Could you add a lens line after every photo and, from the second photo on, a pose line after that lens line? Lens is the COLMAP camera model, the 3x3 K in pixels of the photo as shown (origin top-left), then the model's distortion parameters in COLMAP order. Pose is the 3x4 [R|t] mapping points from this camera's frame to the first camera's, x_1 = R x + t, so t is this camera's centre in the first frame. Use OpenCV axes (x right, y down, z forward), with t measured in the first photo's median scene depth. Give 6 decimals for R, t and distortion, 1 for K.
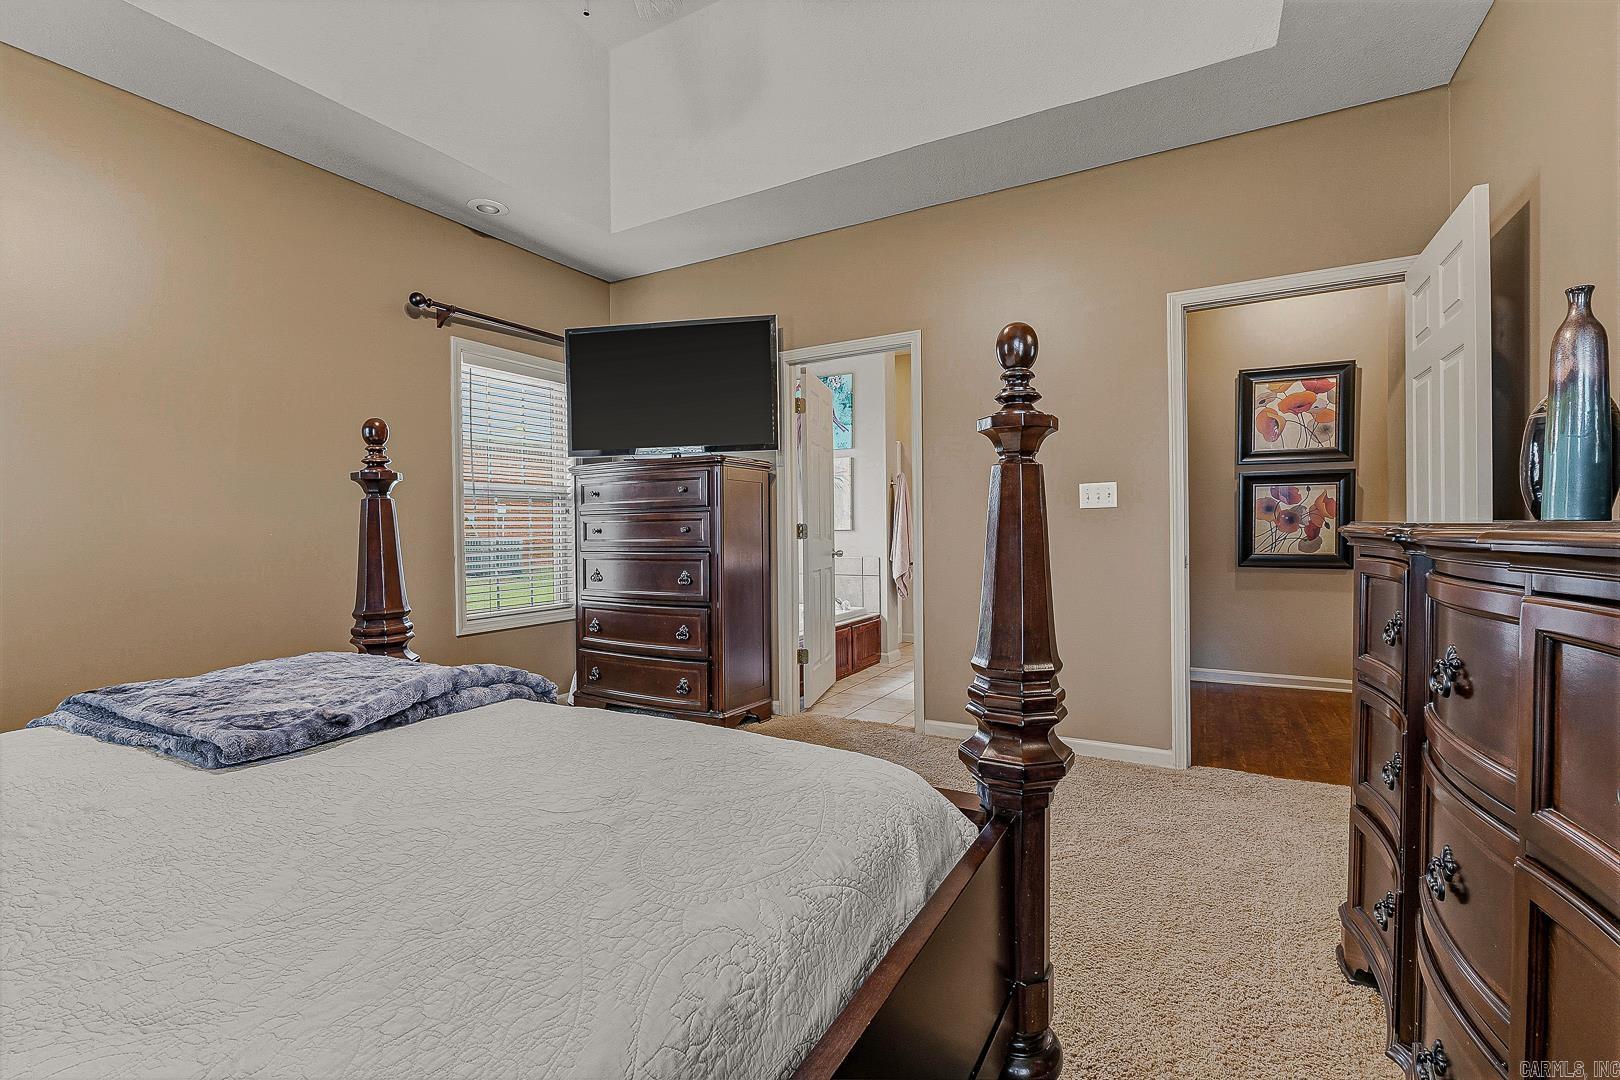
lens RADIAL K [[695.9, 0, 811.0], [0, 695.9, 539.0], [0, 0, 1]] dist [-0.000530, -0.000023]
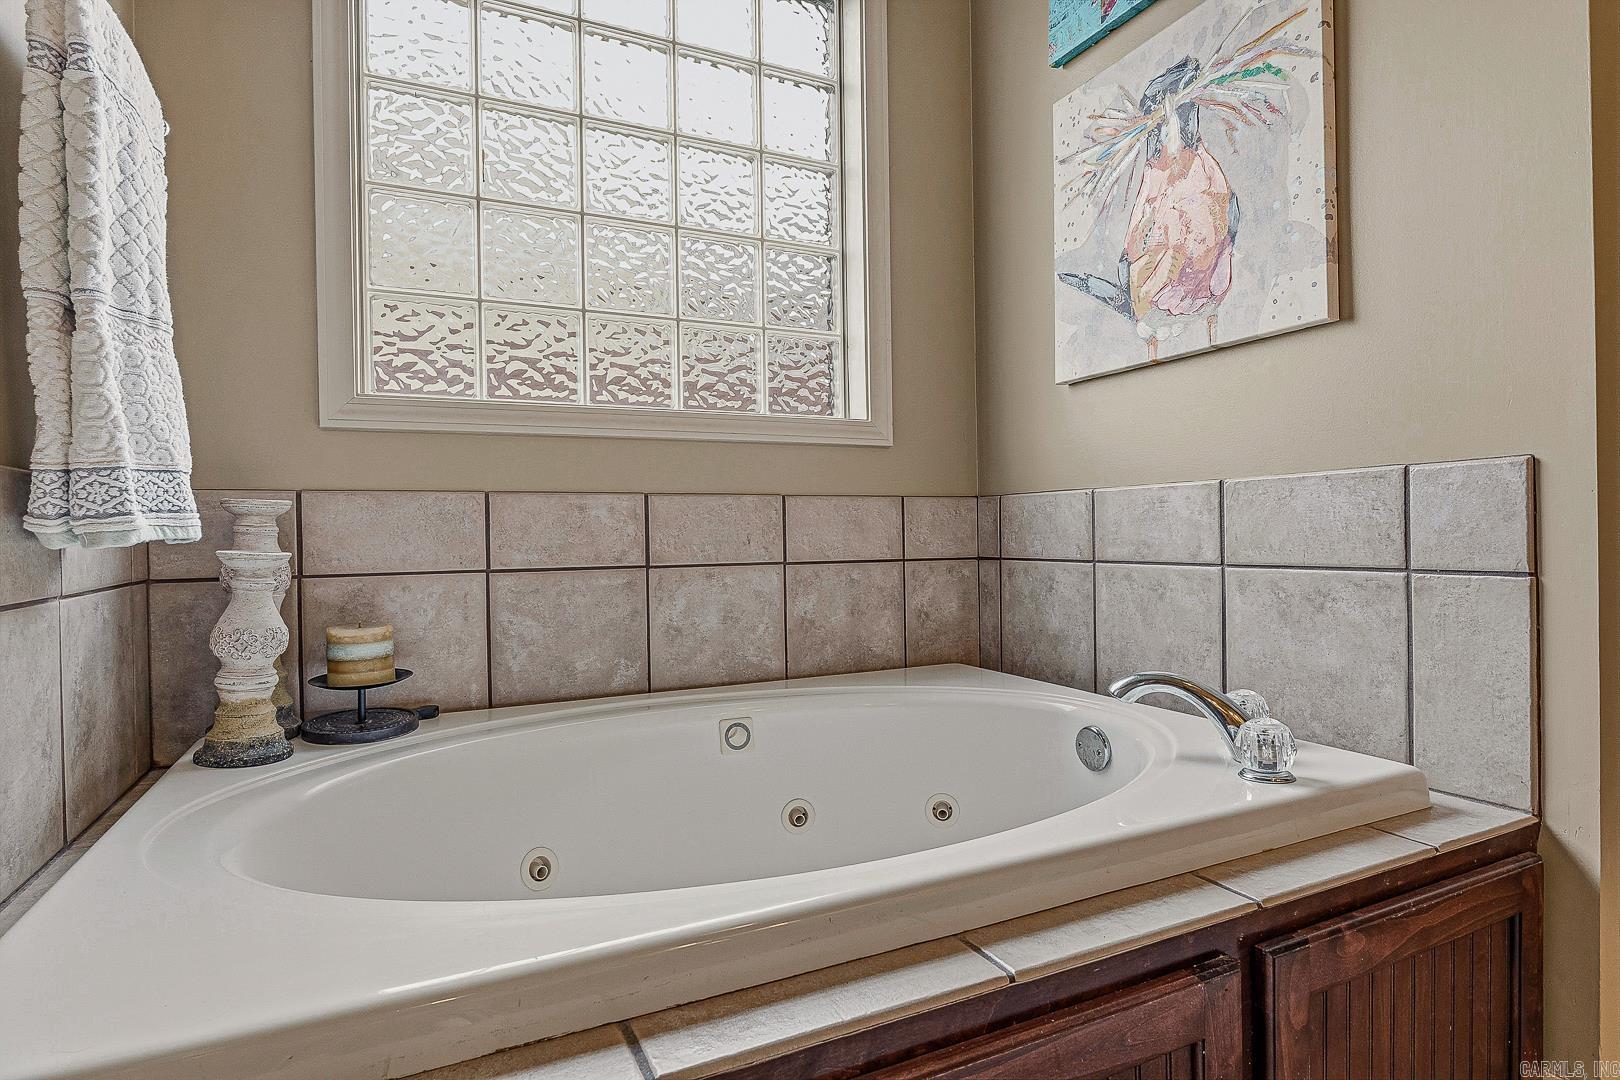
lens RADIAL K [[858.0, 0, 813.0], [0, 858.0, 544.4], [0, 0, 1]] dist [-0.005665, -0.000252]
pose [[0.827811, -0.001066, -0.561006, 0.072002], [-0.000414, 0.999997, -0.002511, 0.046807], [0.561007, 0.002311, 0.827808, 0.749593]]
